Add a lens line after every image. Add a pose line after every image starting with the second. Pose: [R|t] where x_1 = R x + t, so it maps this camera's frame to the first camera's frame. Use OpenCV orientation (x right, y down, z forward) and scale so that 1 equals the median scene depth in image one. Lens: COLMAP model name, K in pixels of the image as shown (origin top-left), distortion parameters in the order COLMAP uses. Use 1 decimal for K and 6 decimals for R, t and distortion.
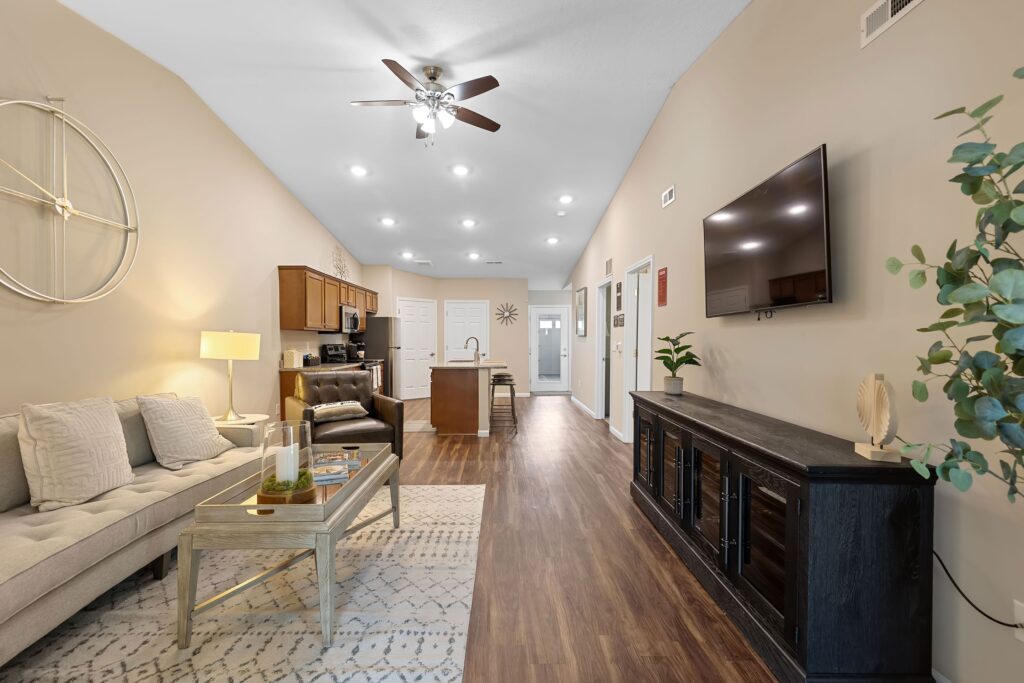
lens RADIAL K [[463.5, 0, 513.6], [0, 463.5, 338.2], [0, 0, 1]] dist [0.005530, -0.001211]
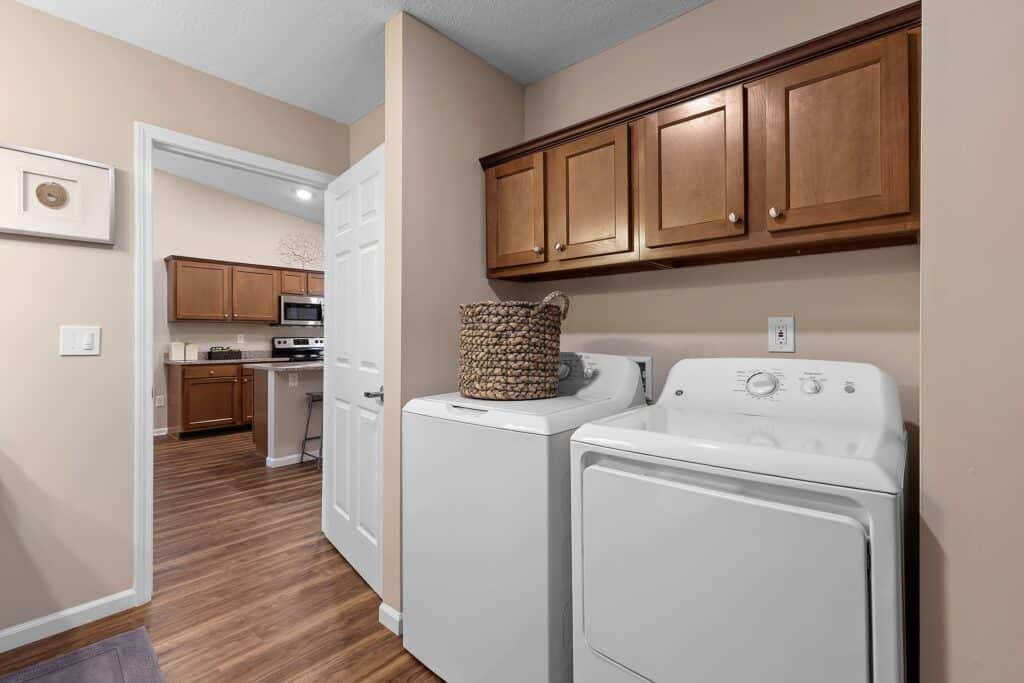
lens RADIAL K [[463.5, 0, 508.7], [0, 463.5, 335.3], [0, 0, 1]] dist [0.005530, -0.001211]
pose [[0.728085, -0.007809, -0.685443, 1.339834], [0.007816, 0.999965, -0.003090, 0.036066], [0.685443, -0.003108, 0.728120, 1.434843]]
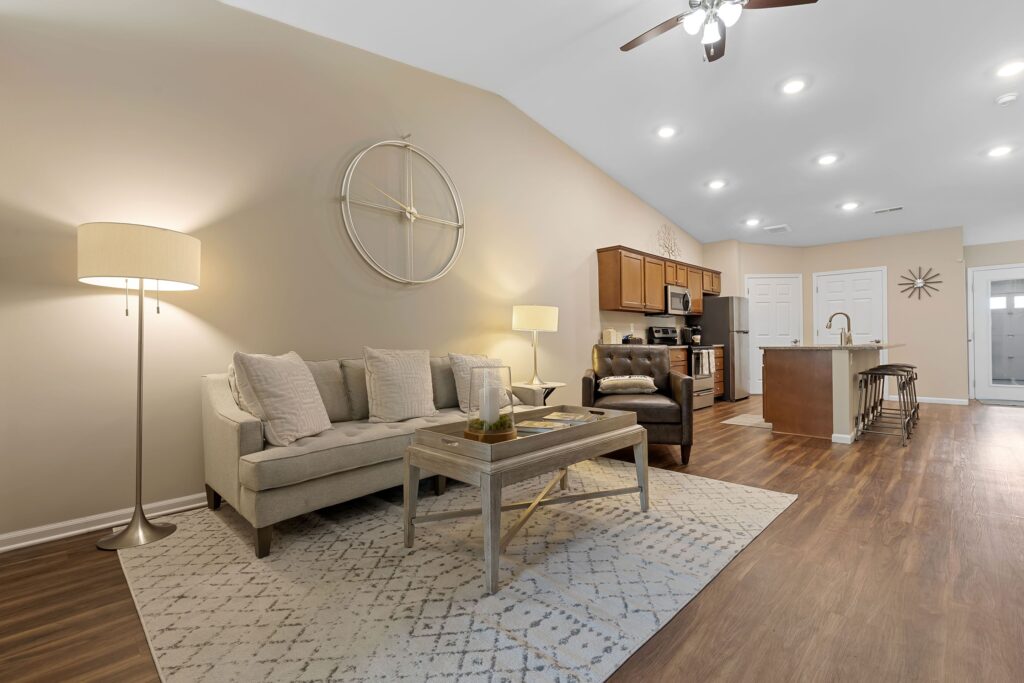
lens RADIAL K [[463.5, 0, 506.8], [0, 463.5, 343.6], [0, 0, 1]] dist [0.005530, -0.001211]
pose [[0.693539, -0.005931, -0.720394, 0.193522], [0.013228, 0.999902, 0.004503, 0.092372], [0.720297, -0.012653, 0.693550, 0.230340]]
